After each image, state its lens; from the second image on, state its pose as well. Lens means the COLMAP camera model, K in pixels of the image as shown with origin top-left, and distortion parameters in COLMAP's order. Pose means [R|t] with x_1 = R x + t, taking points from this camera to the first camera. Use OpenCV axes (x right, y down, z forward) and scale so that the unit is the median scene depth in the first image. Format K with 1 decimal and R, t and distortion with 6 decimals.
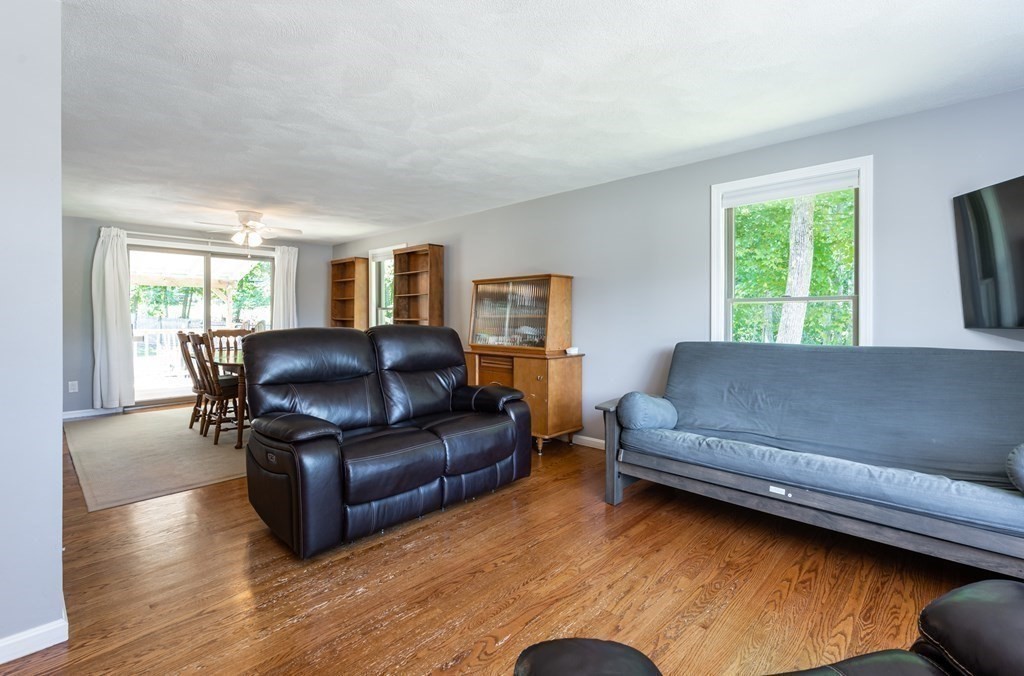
lens RADIAL K [[471.4, 0, 509.7], [0, 471.4, 319.5], [0, 0, 1]] dist [-0.002580, -0.000485]
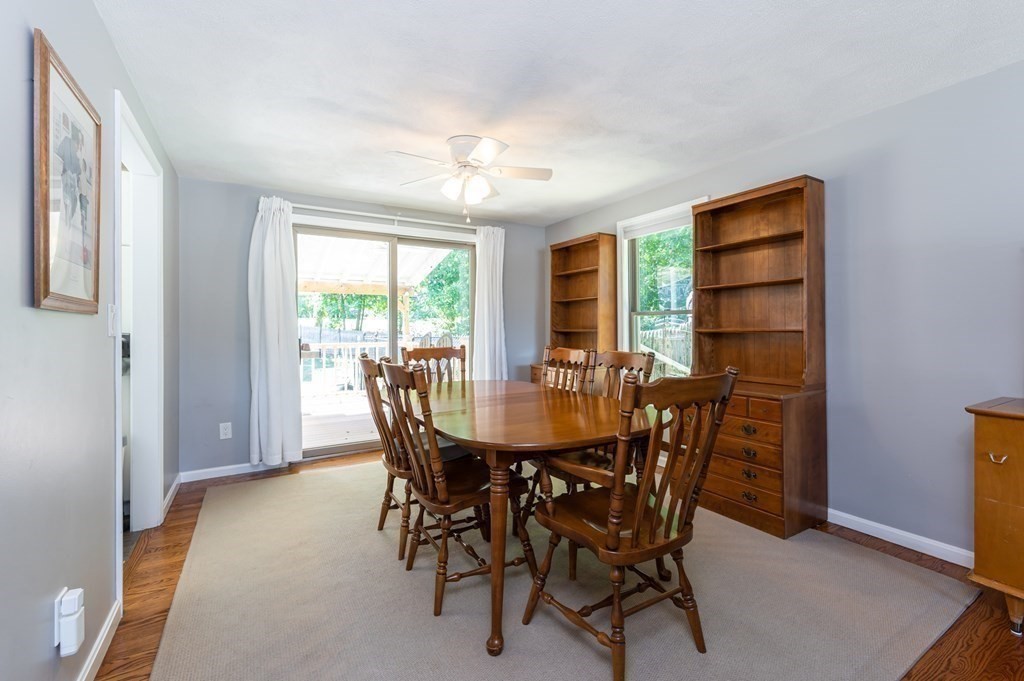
lens RADIAL K [[437.0, 0, 507.5], [0, 437.0, 324.0], [0, 0, 1]] dist [0.000688, -0.000099]
pose [[0.962943, -0.009584, -0.269533, -0.313647], [0.005538, 0.999860, -0.015767, -0.000497], [0.269647, 0.013690, 0.962862, 0.433492]]
